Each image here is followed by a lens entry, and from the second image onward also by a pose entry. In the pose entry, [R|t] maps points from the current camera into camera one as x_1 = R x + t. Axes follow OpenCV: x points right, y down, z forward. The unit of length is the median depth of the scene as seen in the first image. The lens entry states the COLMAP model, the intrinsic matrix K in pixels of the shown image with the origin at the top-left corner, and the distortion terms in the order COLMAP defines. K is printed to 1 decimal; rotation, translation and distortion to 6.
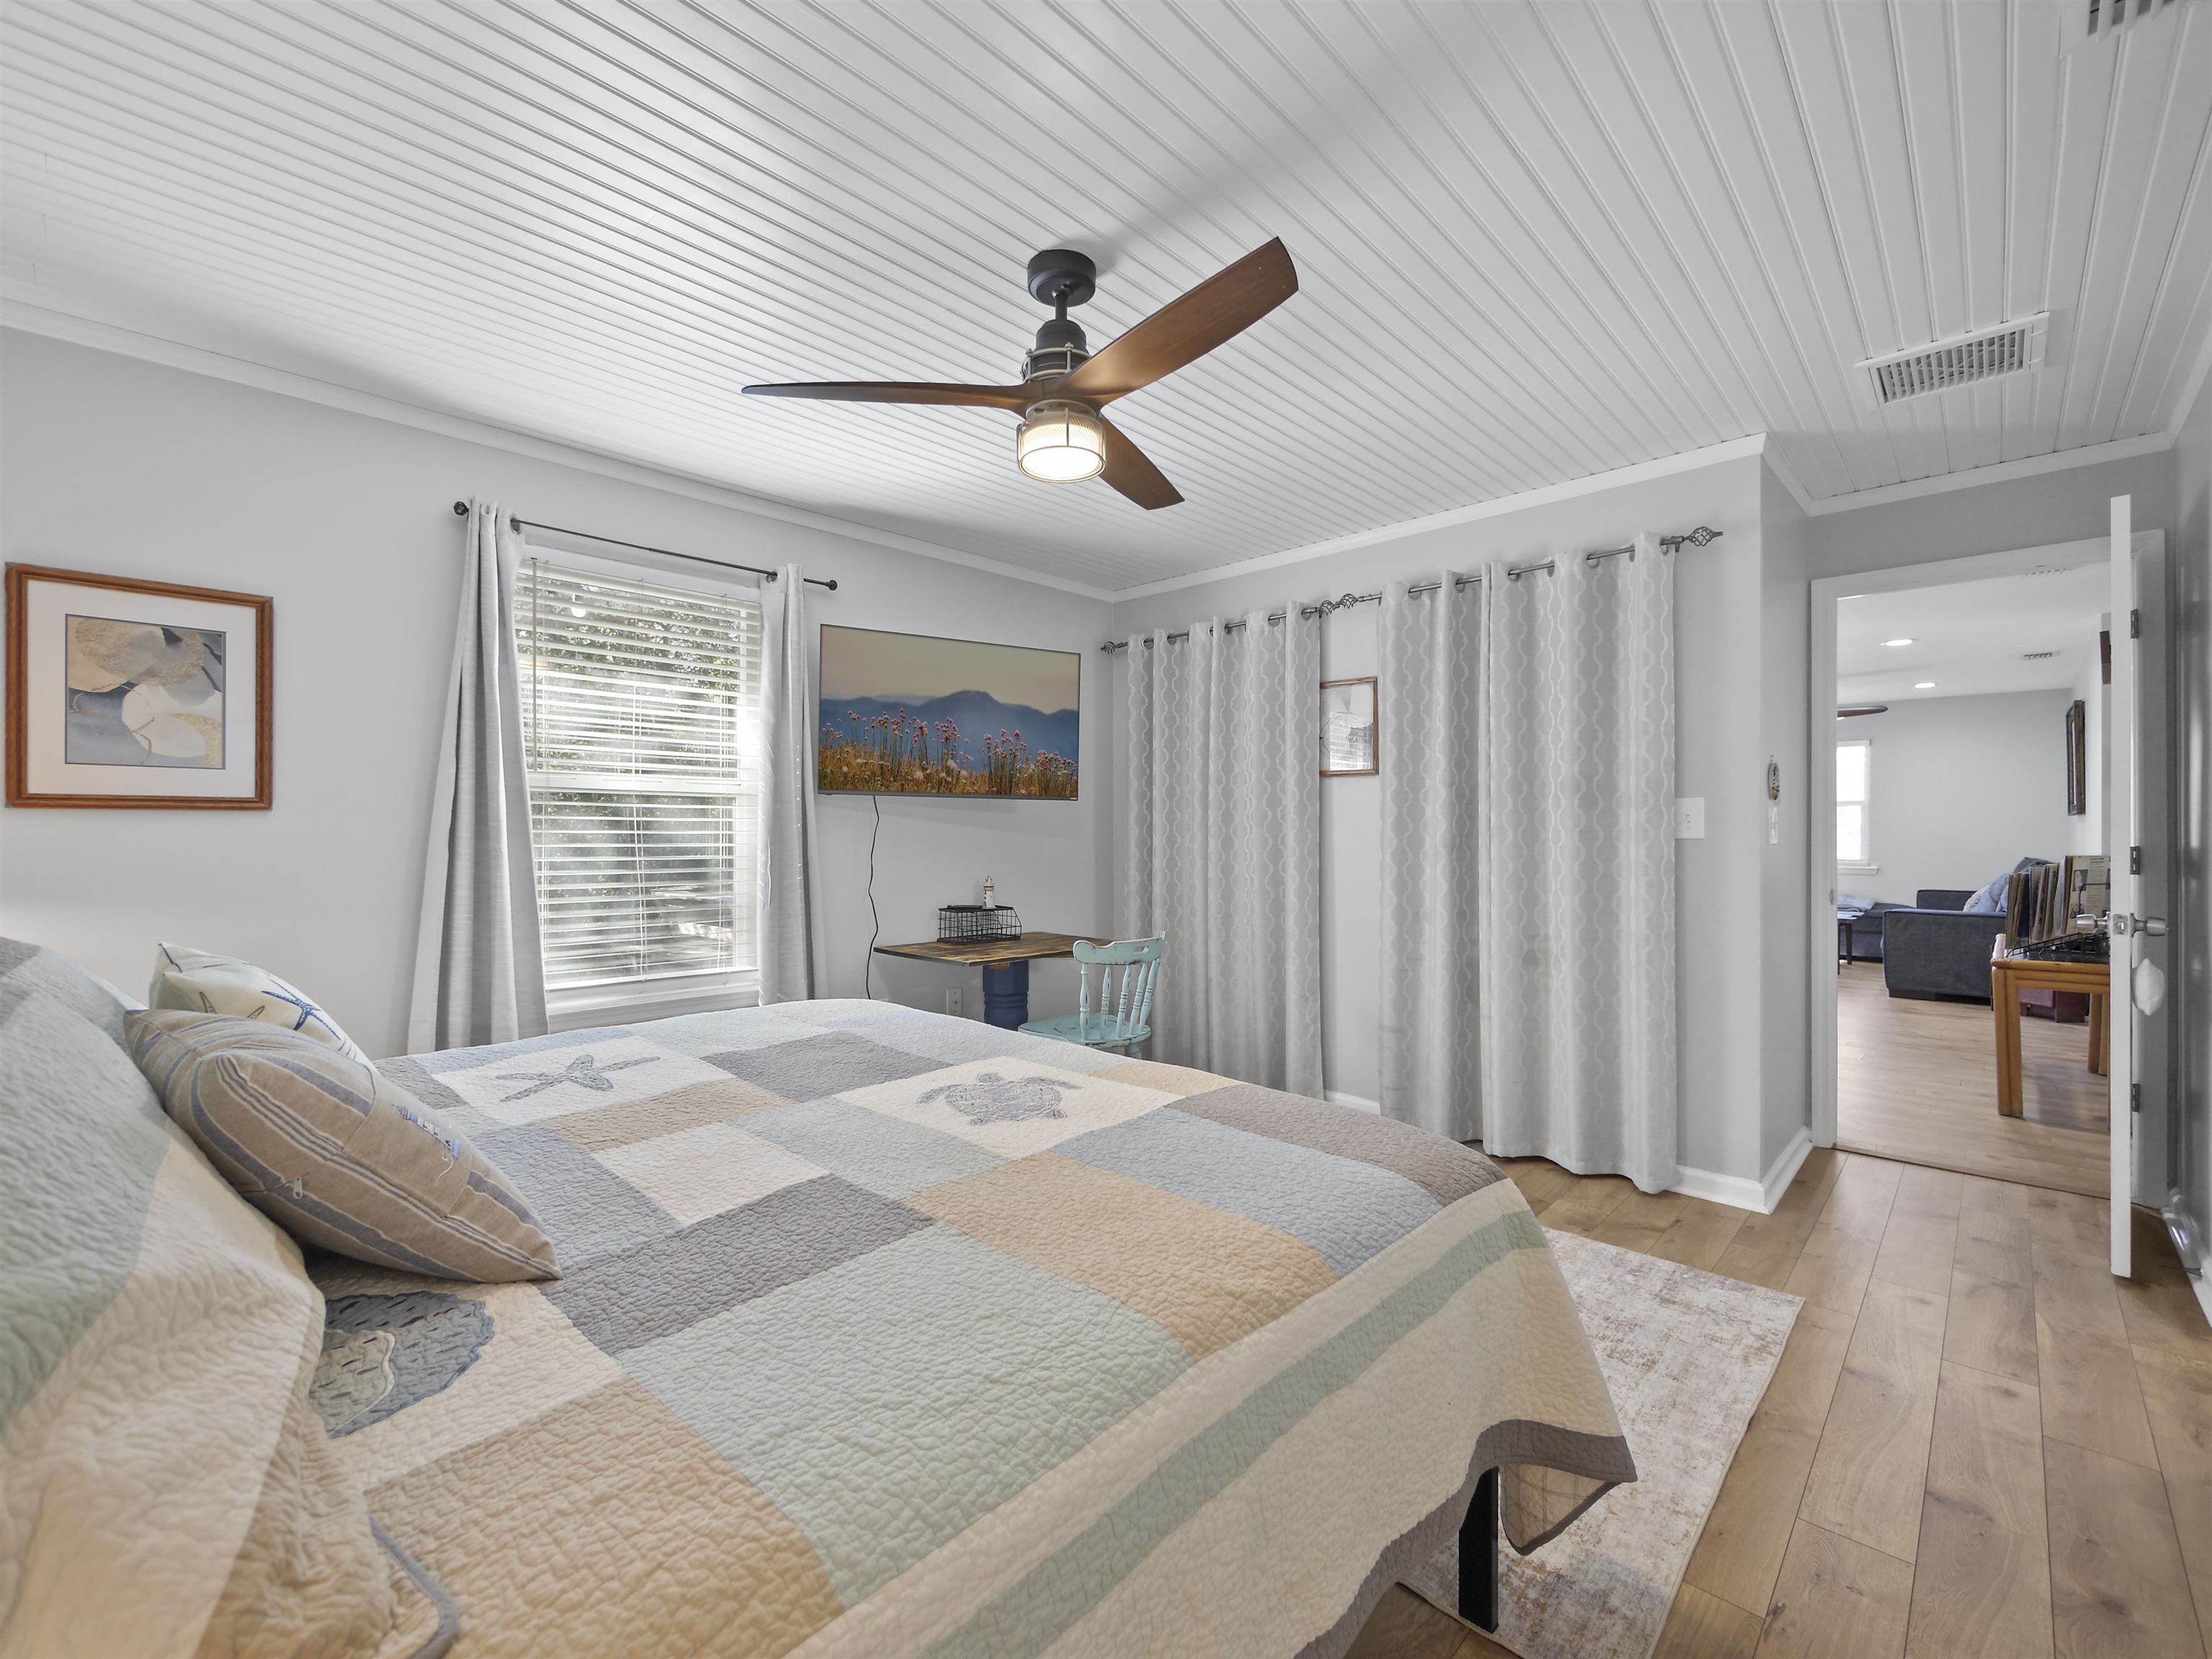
lens RADIAL K [[951.6, 0, 1113.5], [0, 951.6, 813.2], [0, 0, 1]] dist [-0.002562, -0.000251]
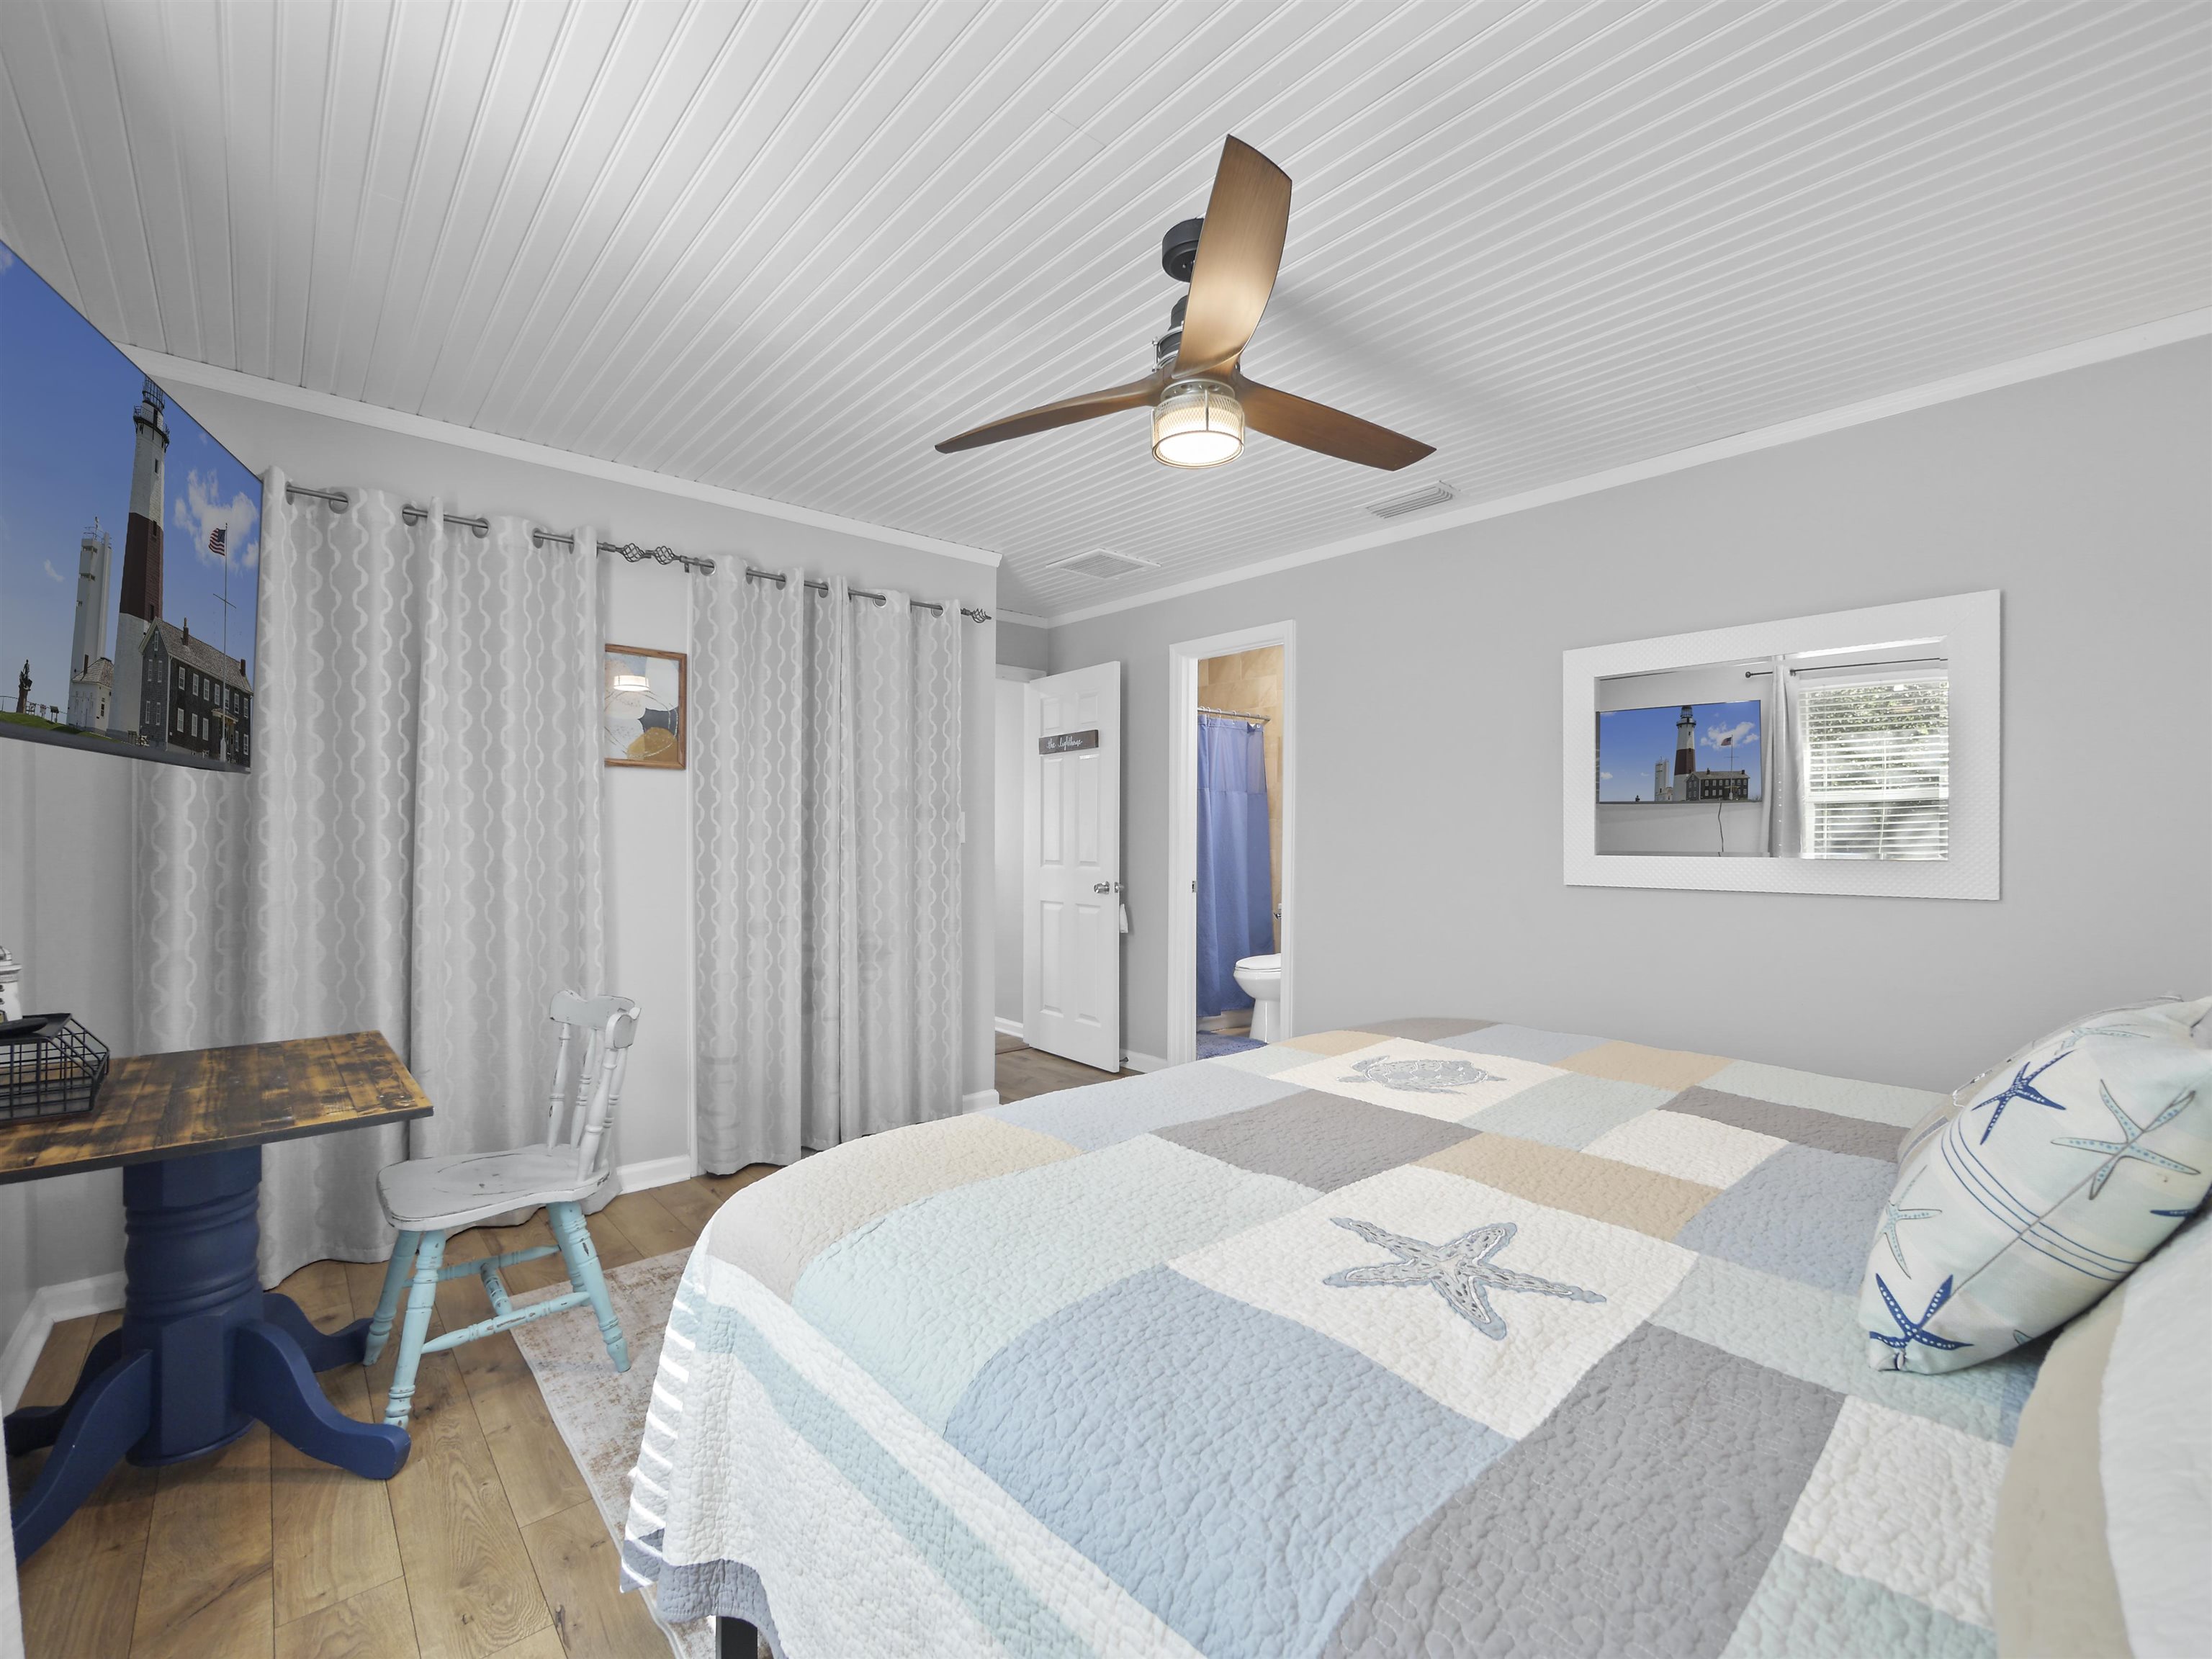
lens RADIAL K [[951.6, 0, 1113.5], [0, 951.6, 813.2], [0, 0, 1]] dist [-0.002562, -0.000251]
pose [[0.082508, 0.022717, 0.996331, -0.699182], [-0.021200, 0.999554, -0.021035, 0.012009], [-0.996365, -0.019387, 0.082953, 0.701925]]
